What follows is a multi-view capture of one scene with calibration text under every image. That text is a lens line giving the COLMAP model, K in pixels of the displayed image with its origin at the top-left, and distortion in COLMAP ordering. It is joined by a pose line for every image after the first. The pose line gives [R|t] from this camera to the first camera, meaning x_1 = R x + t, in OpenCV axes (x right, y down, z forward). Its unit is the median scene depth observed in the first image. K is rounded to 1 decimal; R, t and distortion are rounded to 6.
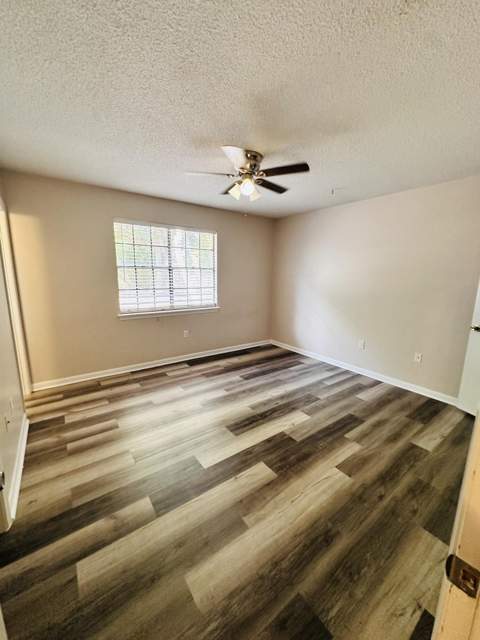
lens RADIAL K [[254.8, 0, 240.0], [0, 254.8, 320.0], [0, 0, 1]] dist [-0.004745, 0.000403]
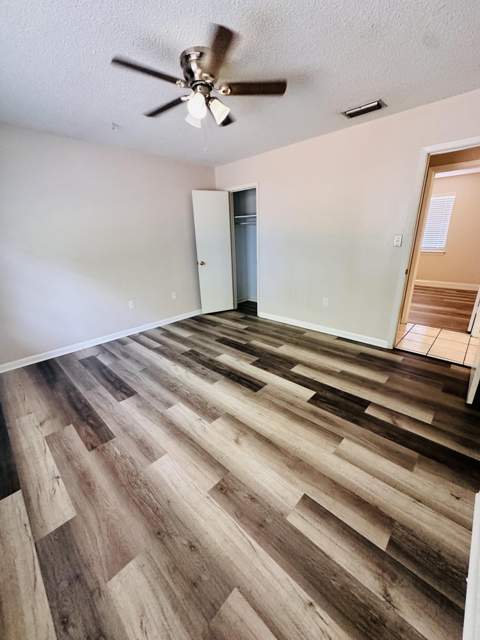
lens RADIAL K [[254.8, 0, 240.0], [0, 254.8, 320.0], [0, 0, 1]] dist [-0.004745, 0.000403]
pose [[-0.180193, -0.323925, 0.928764, -0.750482], [0.205178, 0.911072, 0.357562, -0.164402], [-0.961994, 0.254992, -0.097707, 0.949590]]
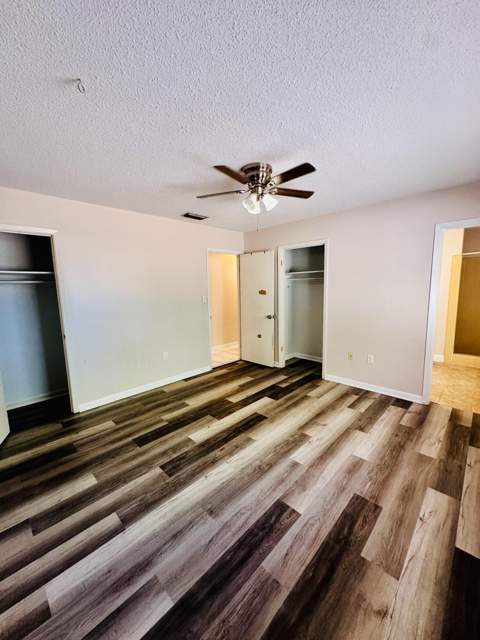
lens RADIAL K [[254.8, 0, 240.0], [0, 254.8, 320.0], [0, 0, 1]] dist [-0.004745, 0.000403]
pose [[-0.985577, 0.026853, -0.167084, 0.222008], [-0.025848, 0.951859, 0.305446, -0.322032], [0.167243, 0.305359, -0.937436, 1.706556]]
